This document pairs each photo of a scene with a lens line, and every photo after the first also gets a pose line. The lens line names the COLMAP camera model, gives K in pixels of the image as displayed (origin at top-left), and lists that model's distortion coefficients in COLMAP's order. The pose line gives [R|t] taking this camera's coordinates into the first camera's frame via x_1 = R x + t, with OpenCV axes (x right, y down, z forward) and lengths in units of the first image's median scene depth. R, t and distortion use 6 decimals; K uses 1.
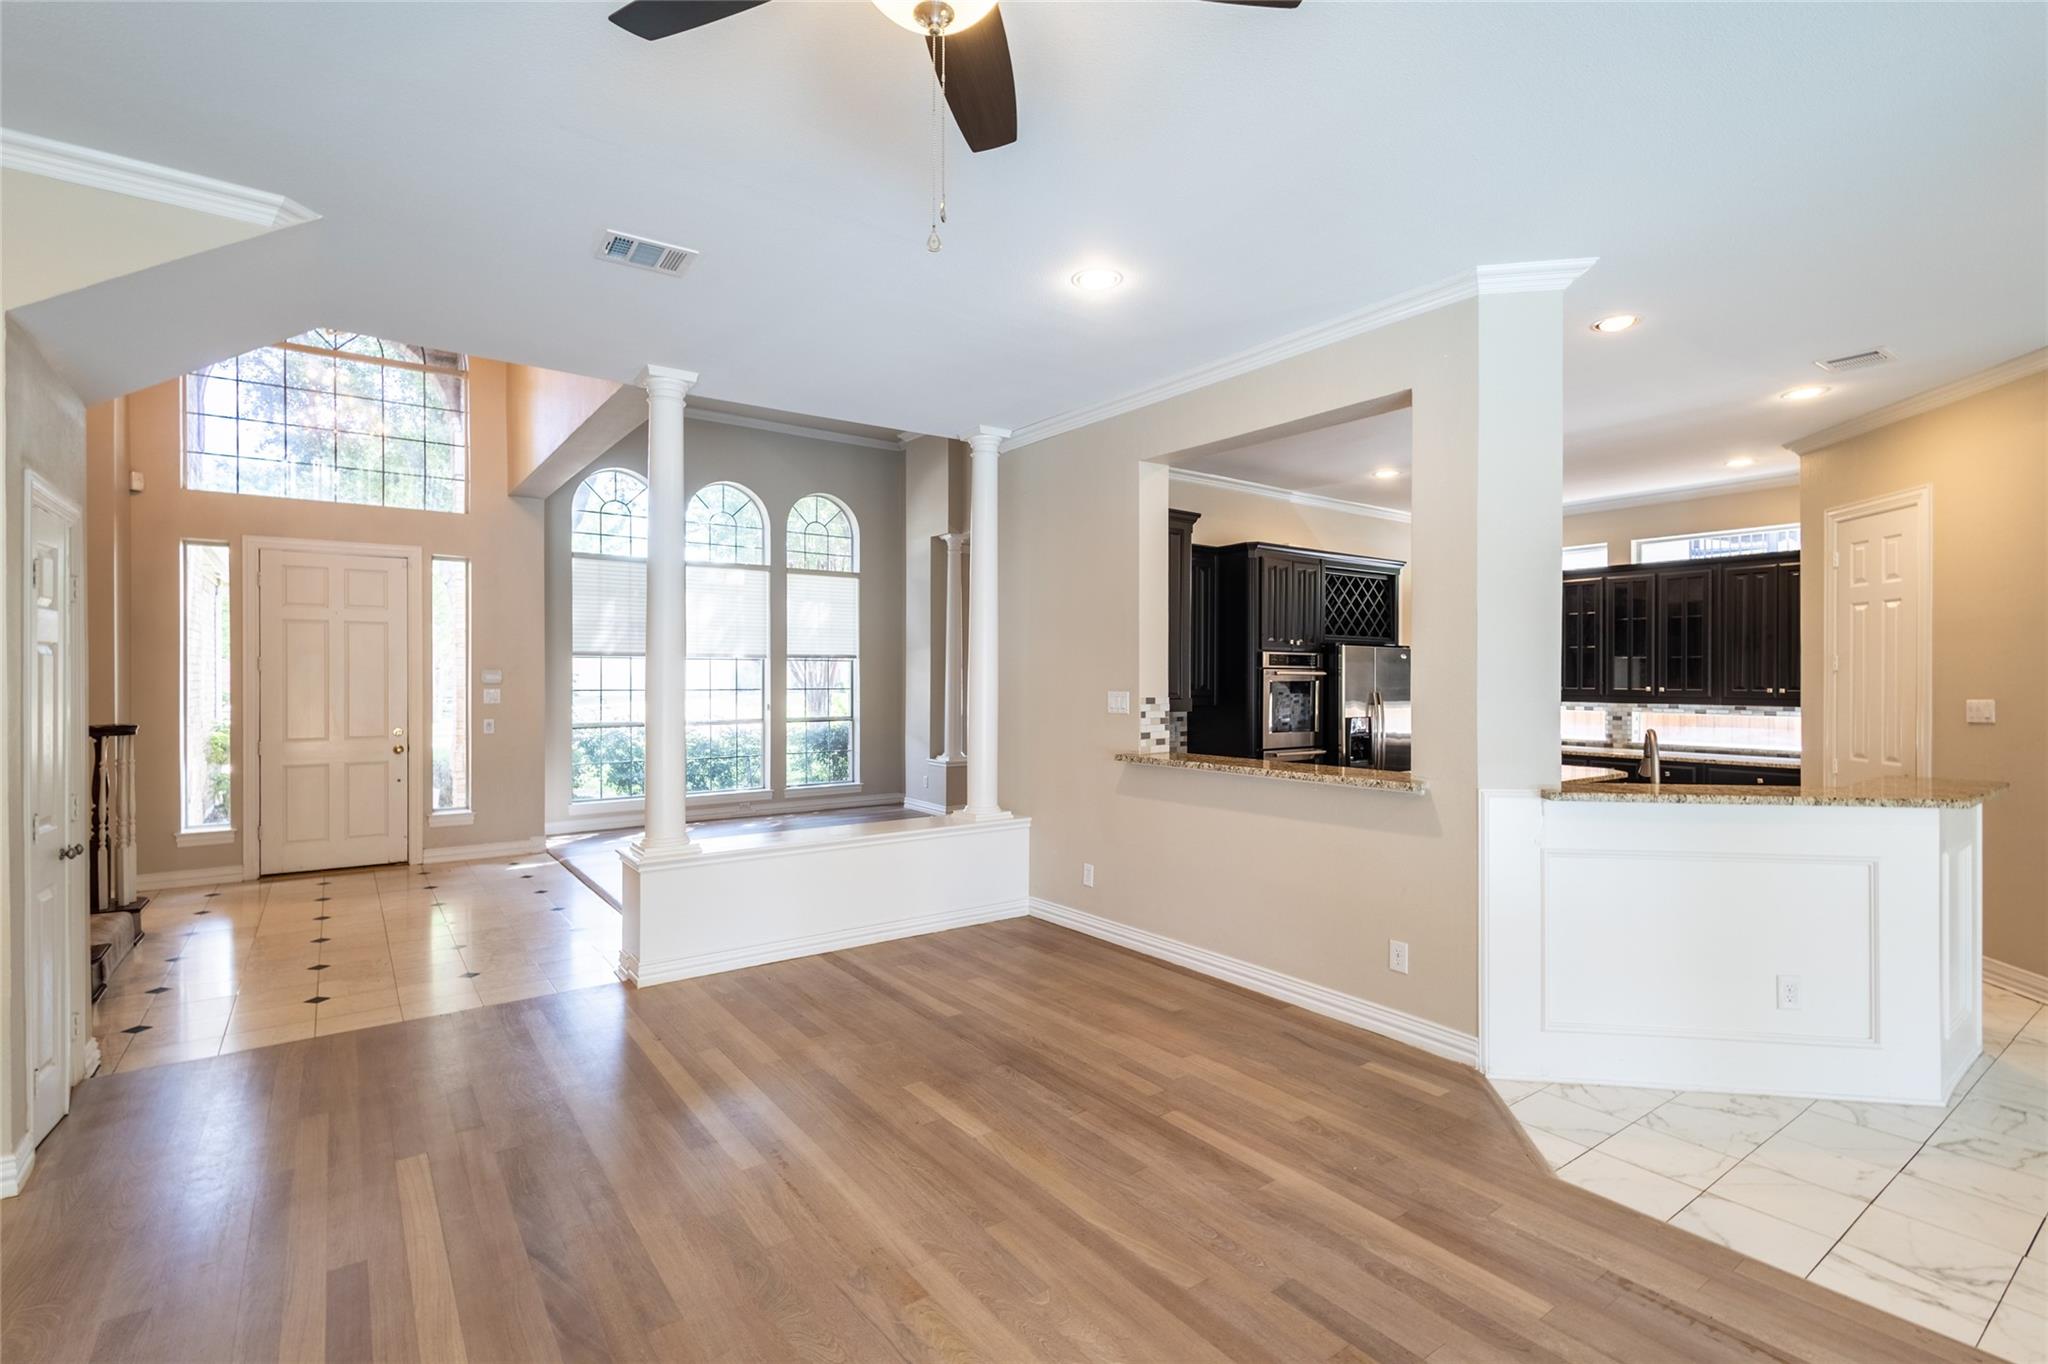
lens RADIAL K [[936.9, 0, 1024.0], [0, 936.9, 682.0], [0, 0, 1]] dist [0.006665, 0.000009]
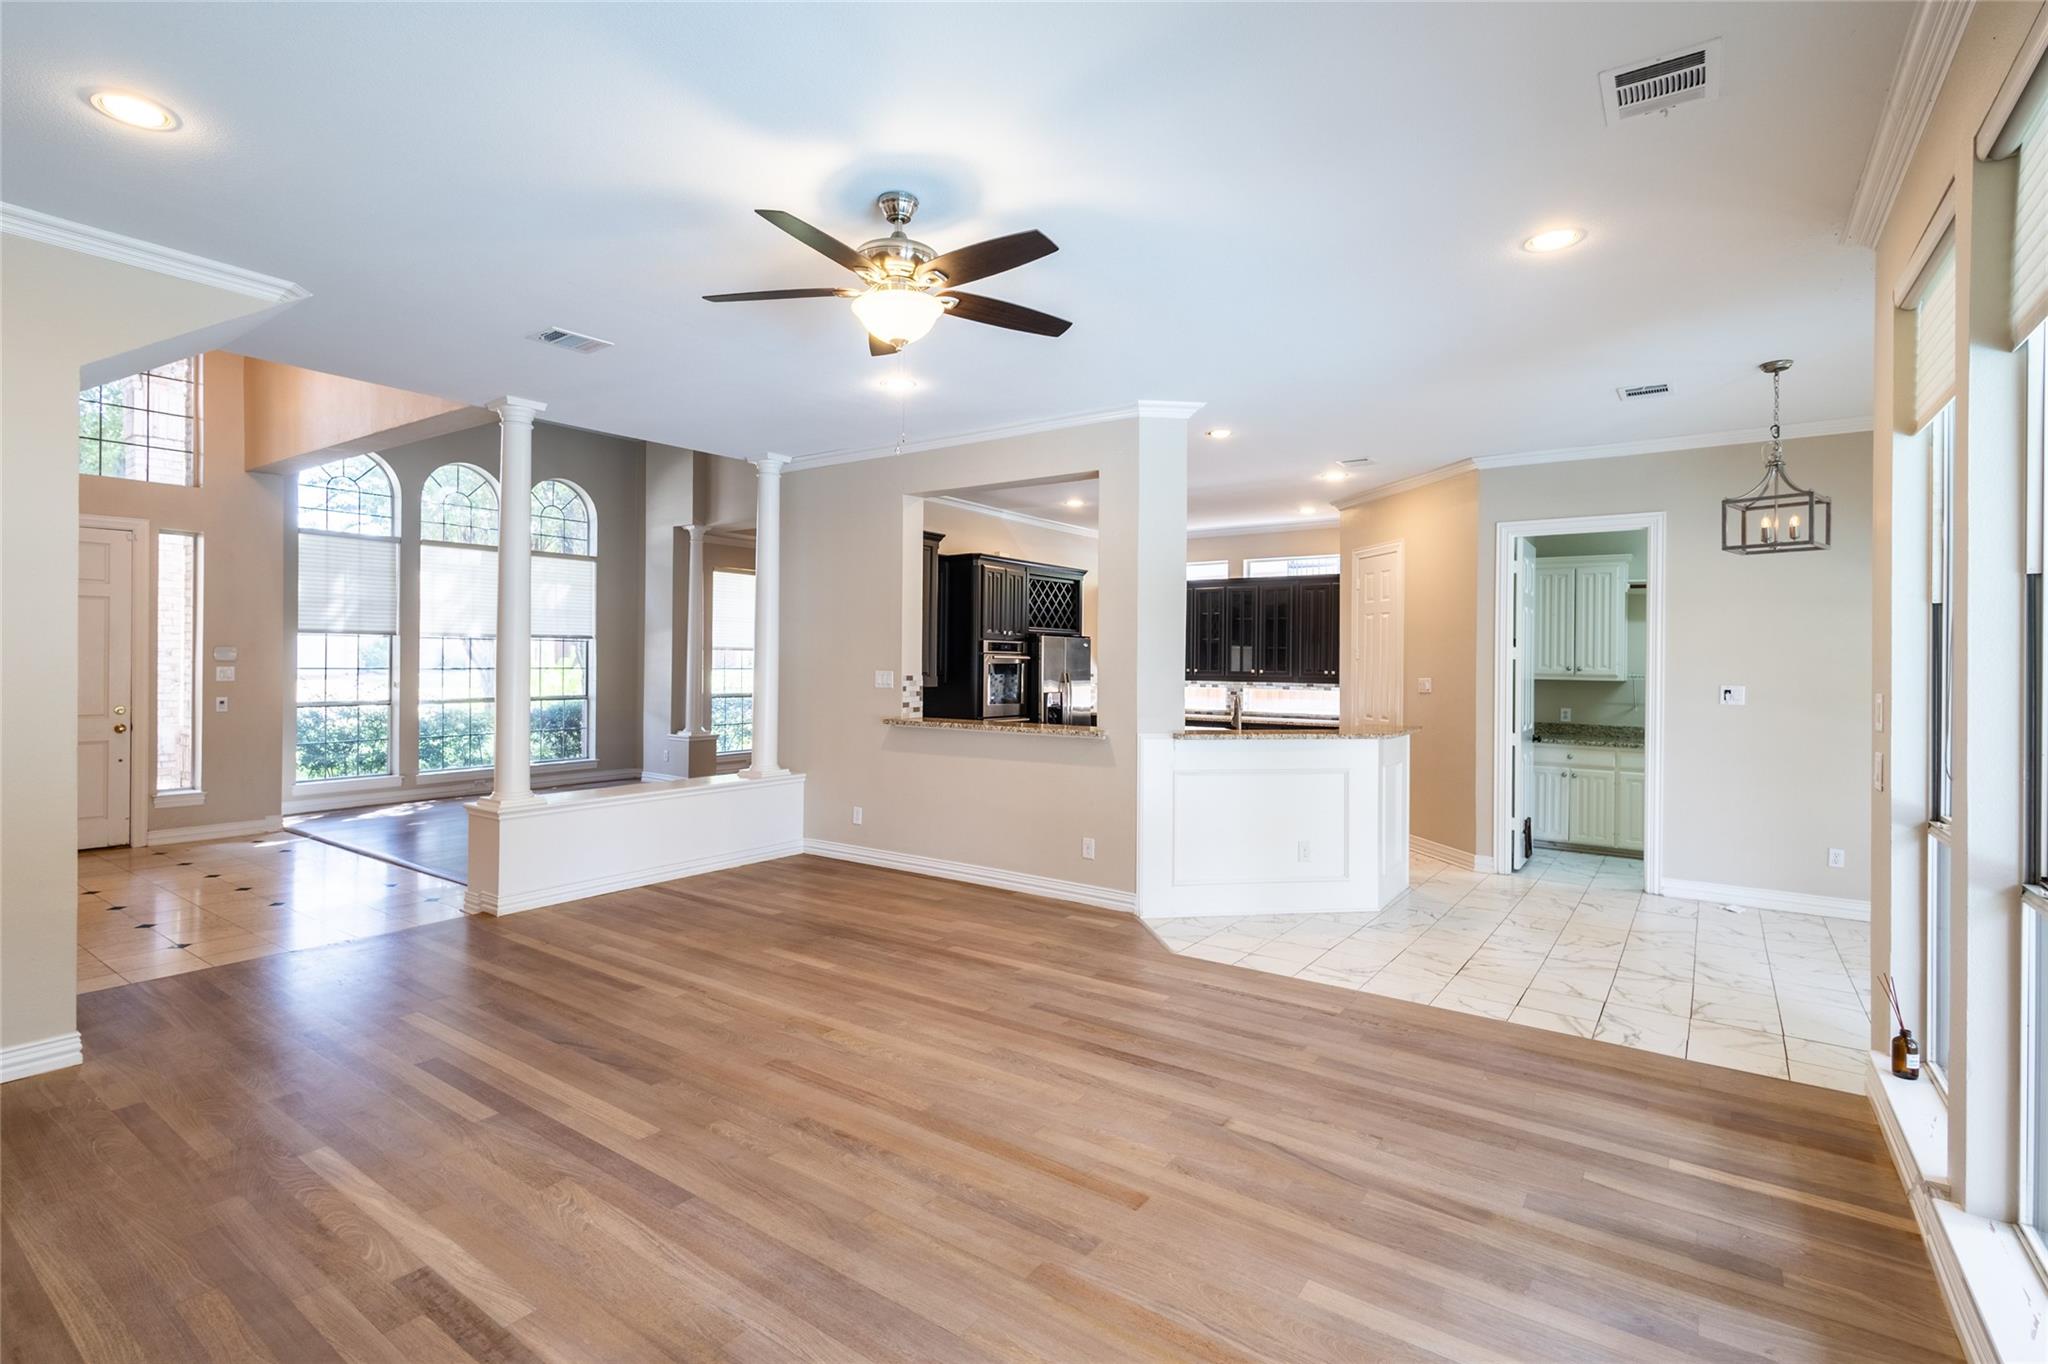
lens RADIAL K [[965.2, 0, 992.5], [0, 965.2, 662.1], [0, 0, 1]] dist [0.007182, 0.000371]
pose [[0.955608, 0.006805, 0.294561, -0.138138], [-0.006381, 0.999977, -0.002398, 0.000228], [-0.294570, 0.000412, 0.955630, -0.291783]]
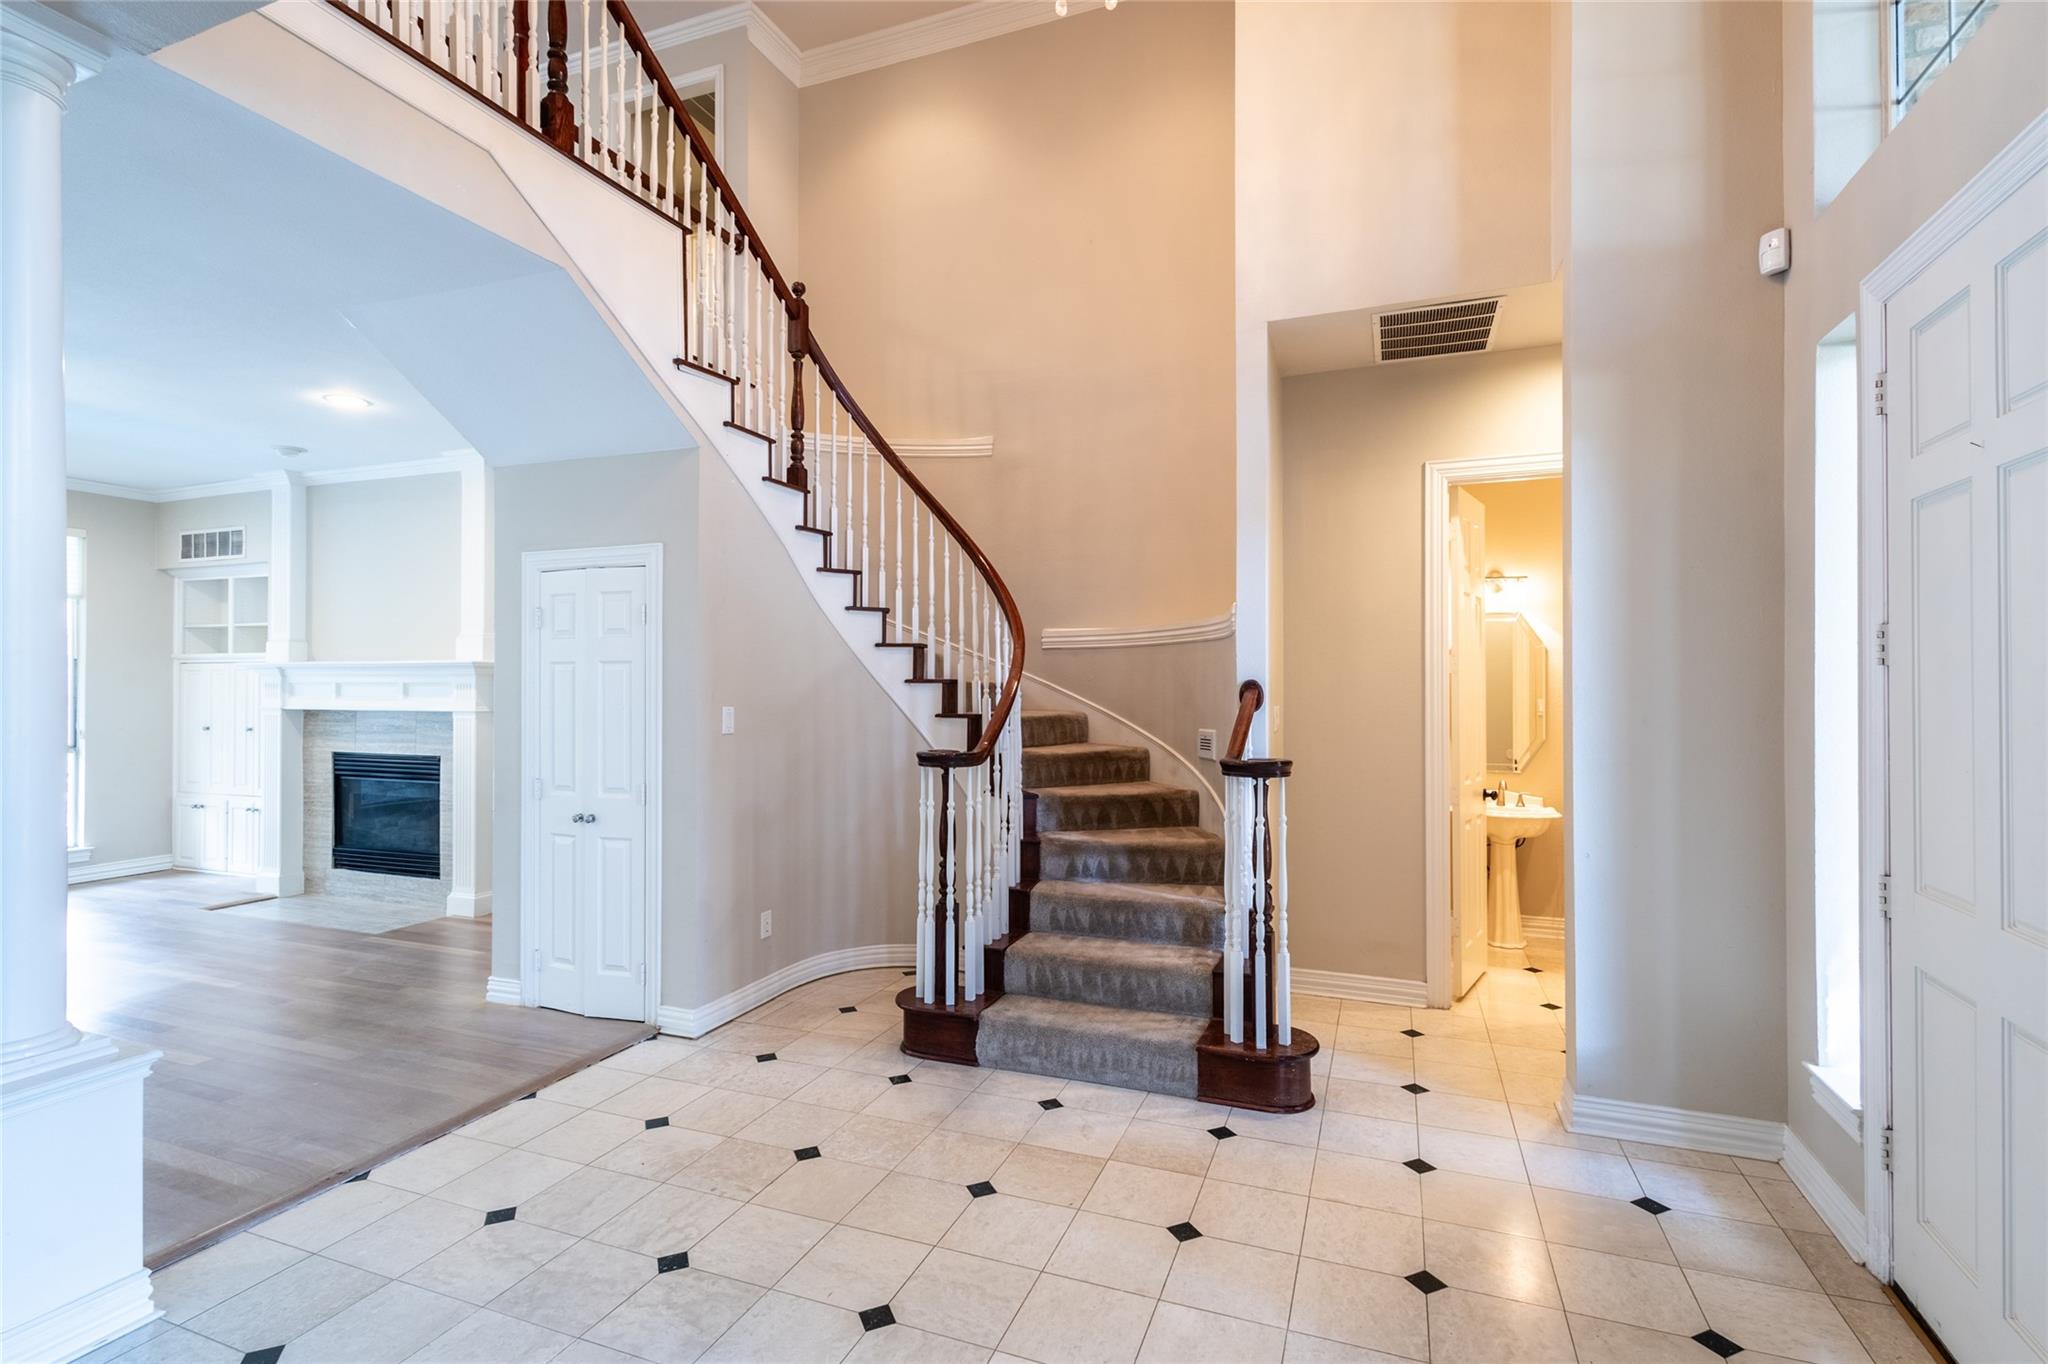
lens RADIAL K [[952.9, 0, 1024.0], [0, 952.9, 682.0], [0, 0, 1]] dist [0.004382, 0.000409]
pose [[-0.844656, -0.004476, -0.535290, -0.464899], [-0.002922, 0.999989, -0.003752, -0.005157], [0.535301, -0.001605, -0.844660, 1.403480]]
